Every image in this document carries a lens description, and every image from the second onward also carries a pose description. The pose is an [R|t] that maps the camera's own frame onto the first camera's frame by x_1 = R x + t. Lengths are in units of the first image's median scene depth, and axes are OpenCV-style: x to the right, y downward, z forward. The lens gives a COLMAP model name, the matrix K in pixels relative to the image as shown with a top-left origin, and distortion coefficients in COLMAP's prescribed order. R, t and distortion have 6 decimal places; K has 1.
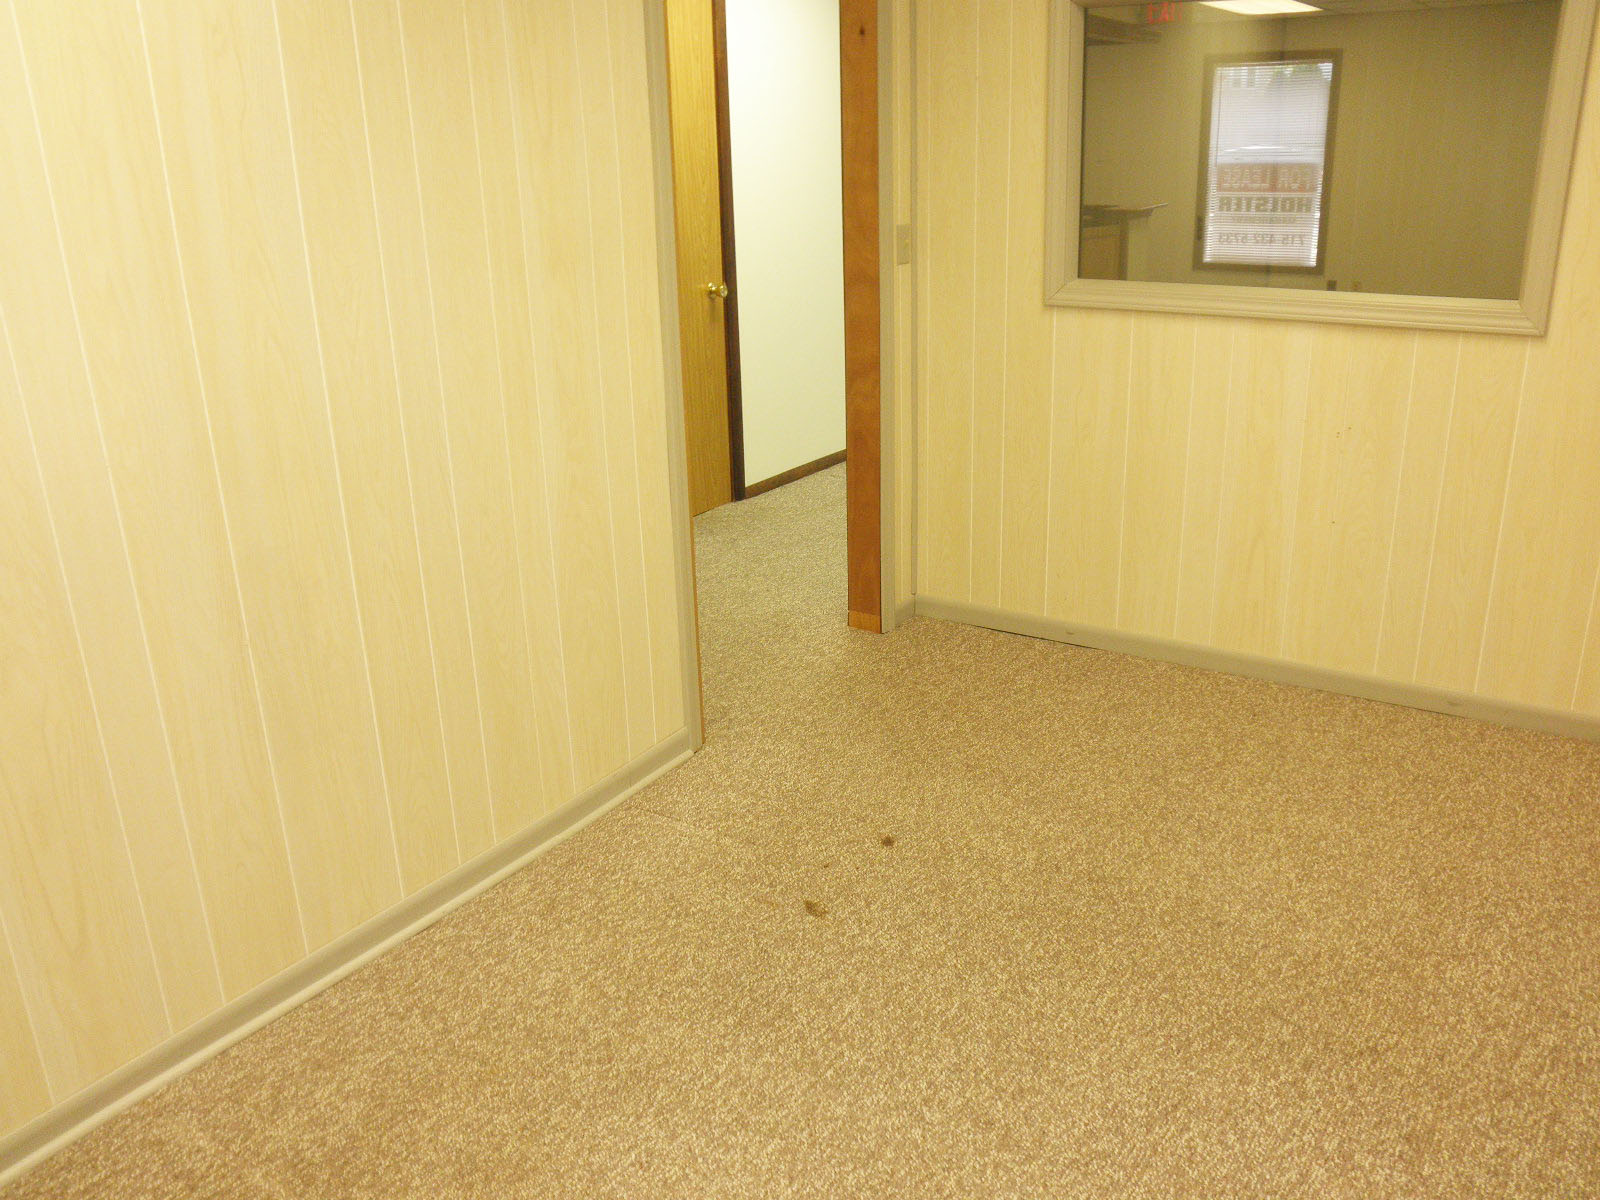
lens RADIAL K [[1307.8, 0, 810.0], [0, 1307.8, 610.9], [0, 0, 1]] dist [-0.133396, 0.126517]
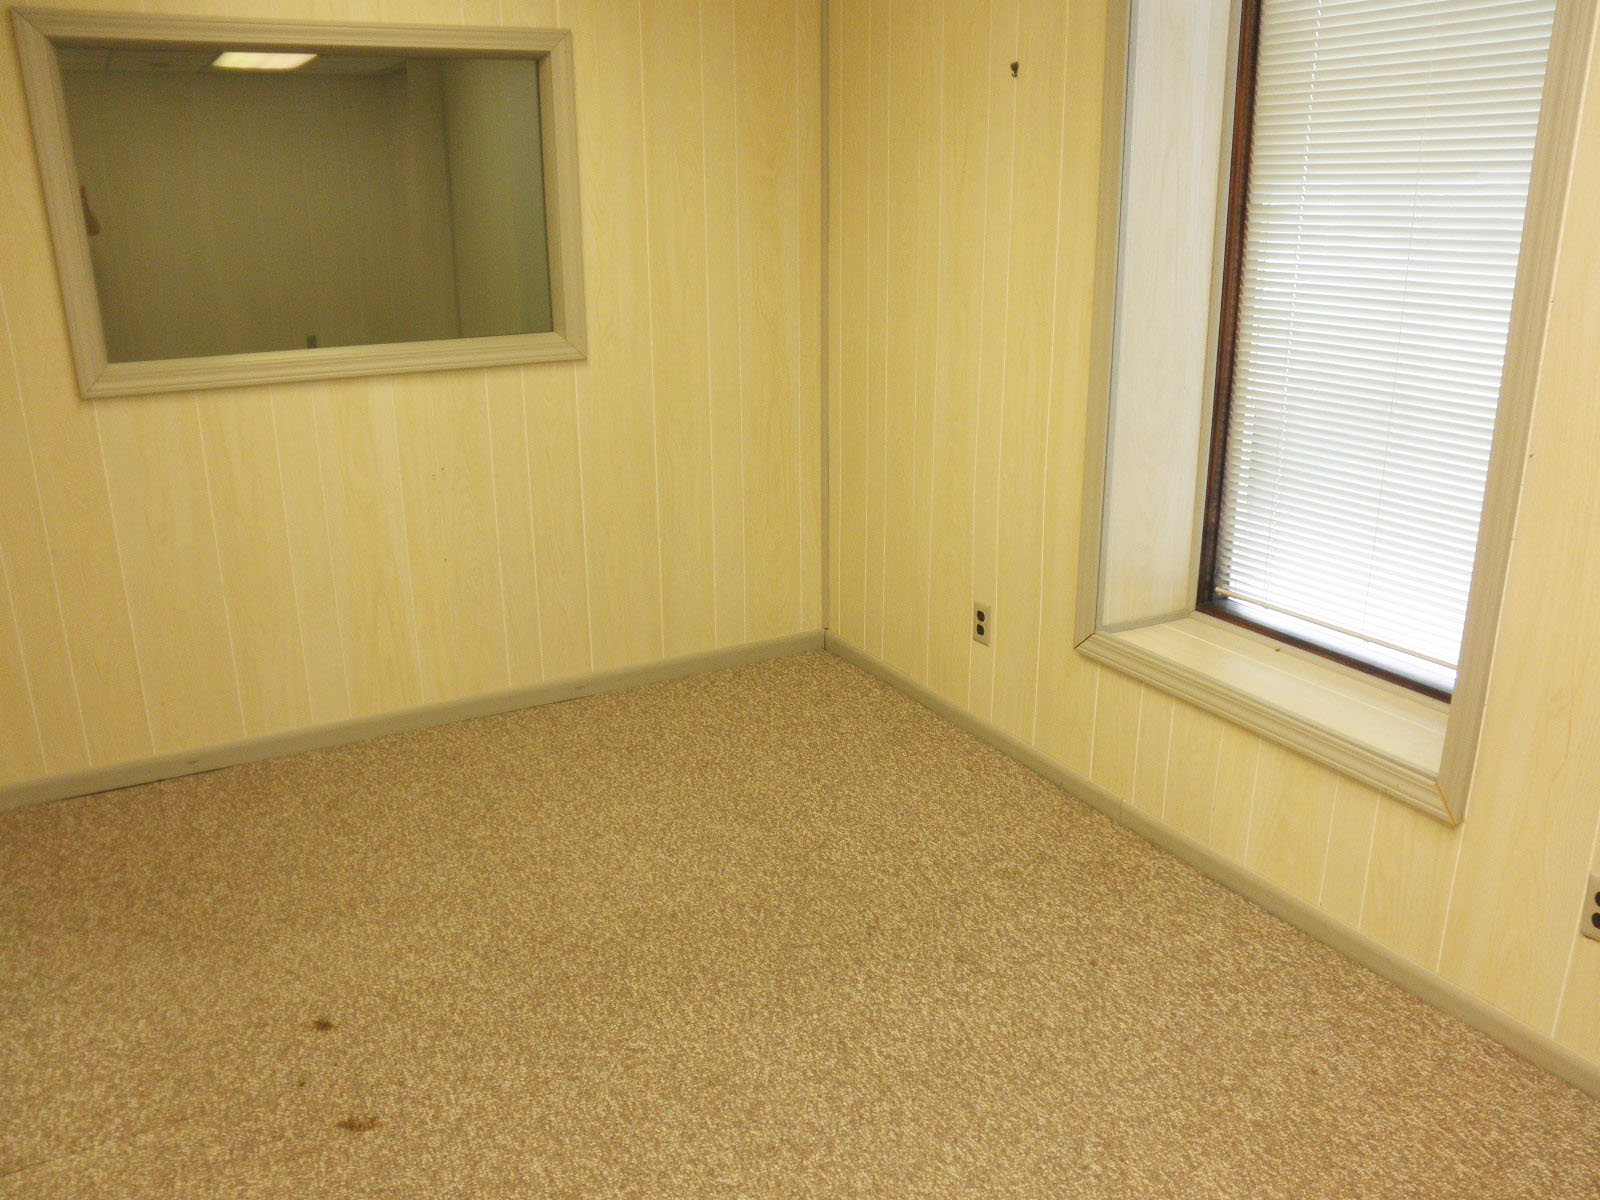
lens RADIAL K [[1307.8, 0, 810.0], [0, 1307.8, 610.9], [0, 0, 1]] dist [-0.133396, 0.126517]
pose [[0.467315, -0.254045, 0.846805, -0.367664], [0.295495, 0.947623, 0.121219, -0.072578], [-0.833246, 0.193579, 0.517907, 0.225388]]
